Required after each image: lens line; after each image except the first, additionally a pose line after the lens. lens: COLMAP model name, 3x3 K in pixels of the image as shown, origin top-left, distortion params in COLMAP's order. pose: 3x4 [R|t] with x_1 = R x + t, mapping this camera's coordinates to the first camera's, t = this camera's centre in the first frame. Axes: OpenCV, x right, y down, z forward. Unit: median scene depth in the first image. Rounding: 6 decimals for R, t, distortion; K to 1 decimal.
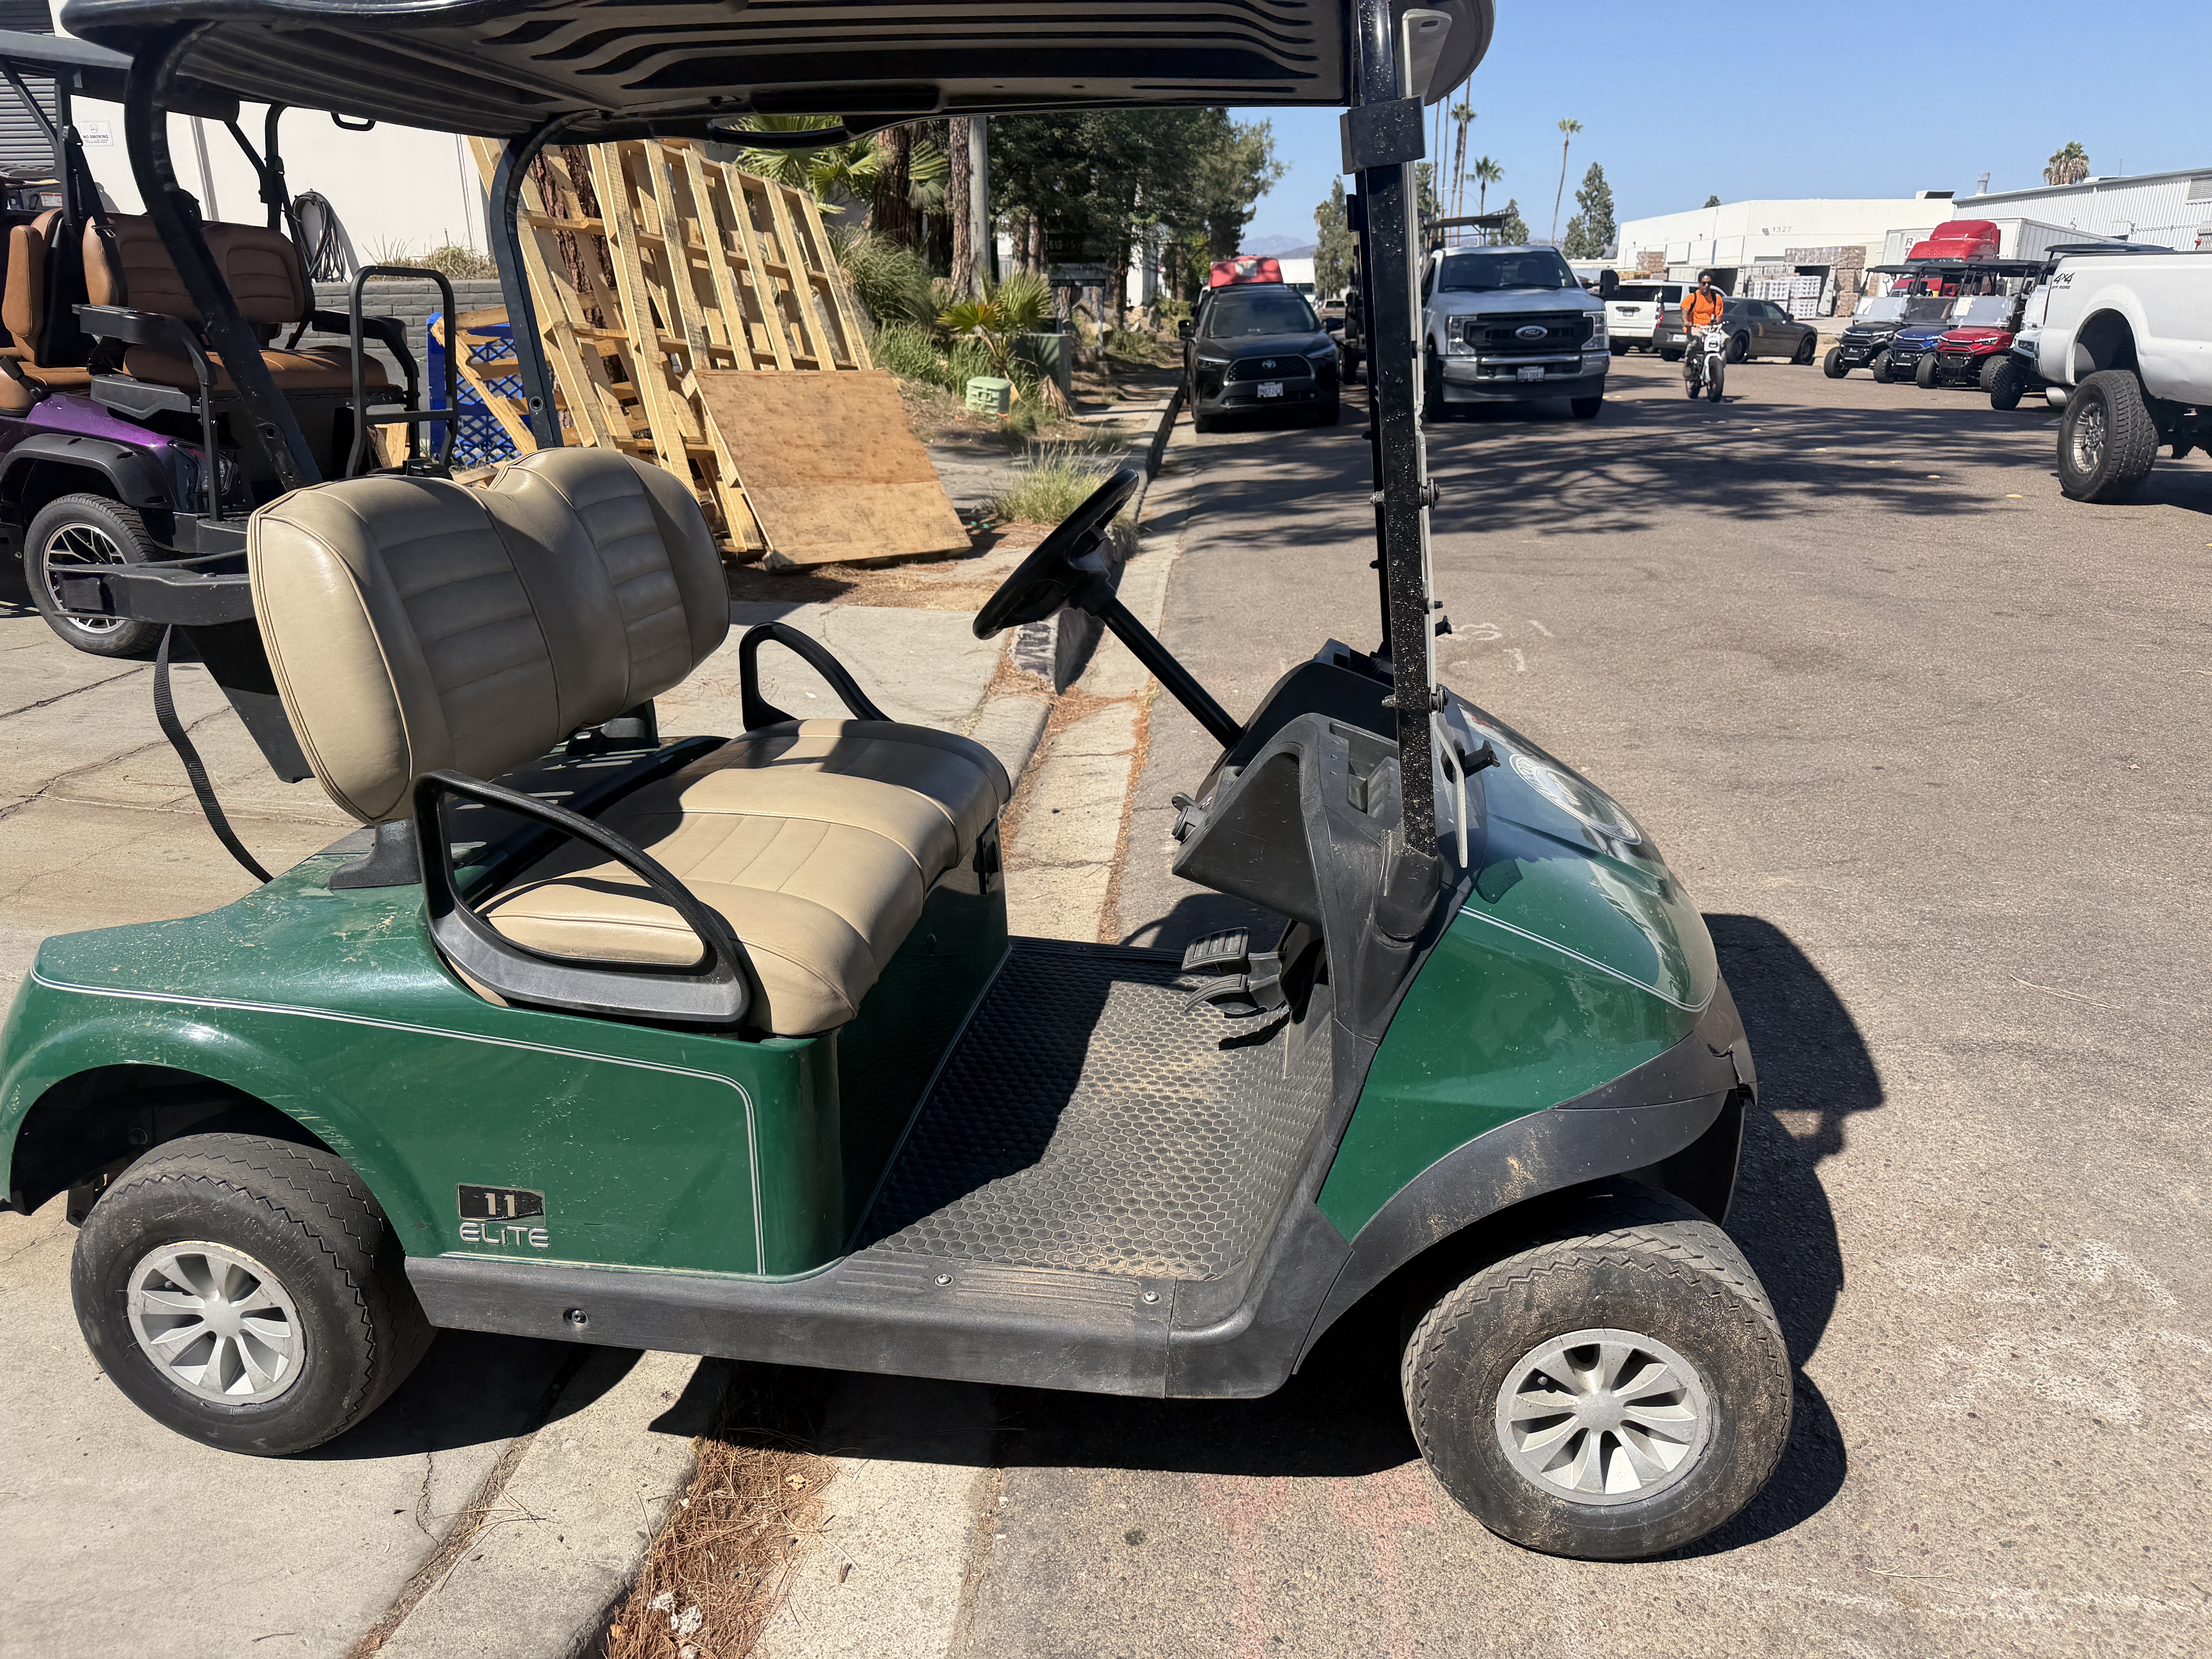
lens RADIAL K [[1535.3, 0, 1113.8], [0, 1535.3, 863.5], [0, 0, 1]] dist [0.114160, -0.166142]
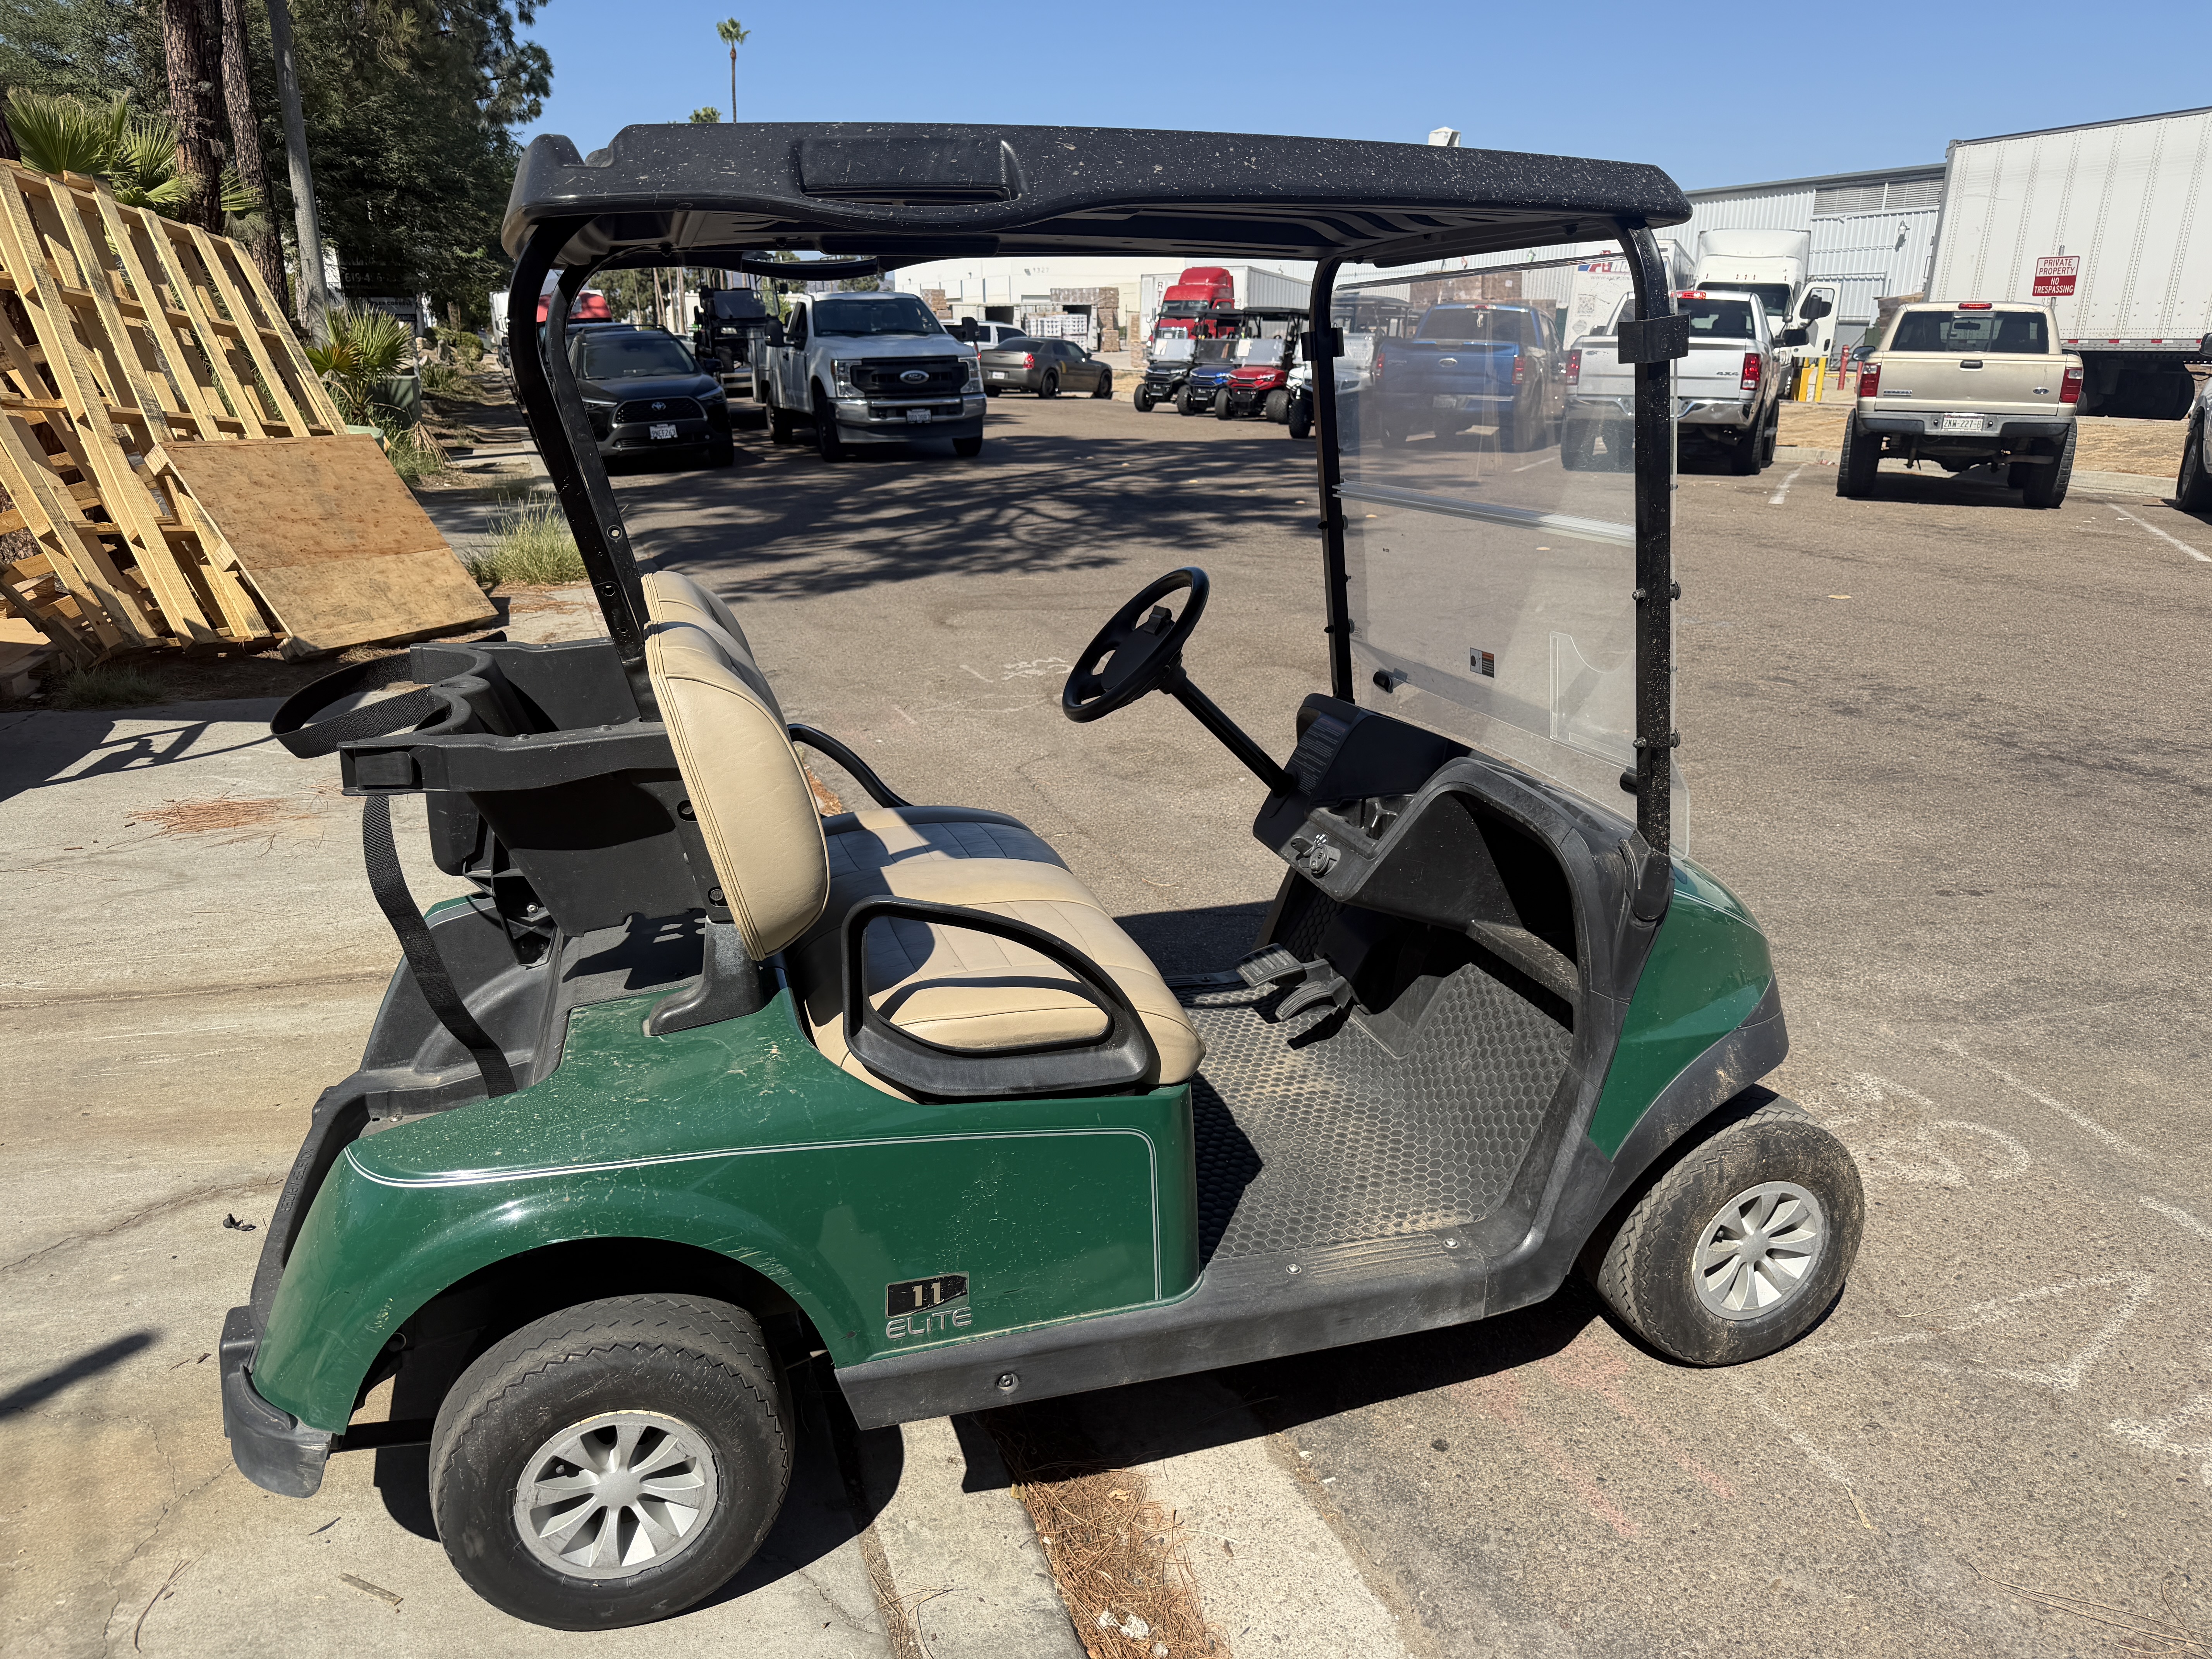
lens RADIAL K [[1556.4, 0, 1069.4], [0, 1556.4, 839.6], [0, 0, 1]] dist [0.102155, -0.152931]
pose [[0.910800, -0.128186, 0.392443, -0.179154], [0.140365, 0.990097, -0.002366, -0.019528], [-0.388253, 0.057240, 0.919773, -0.012574]]
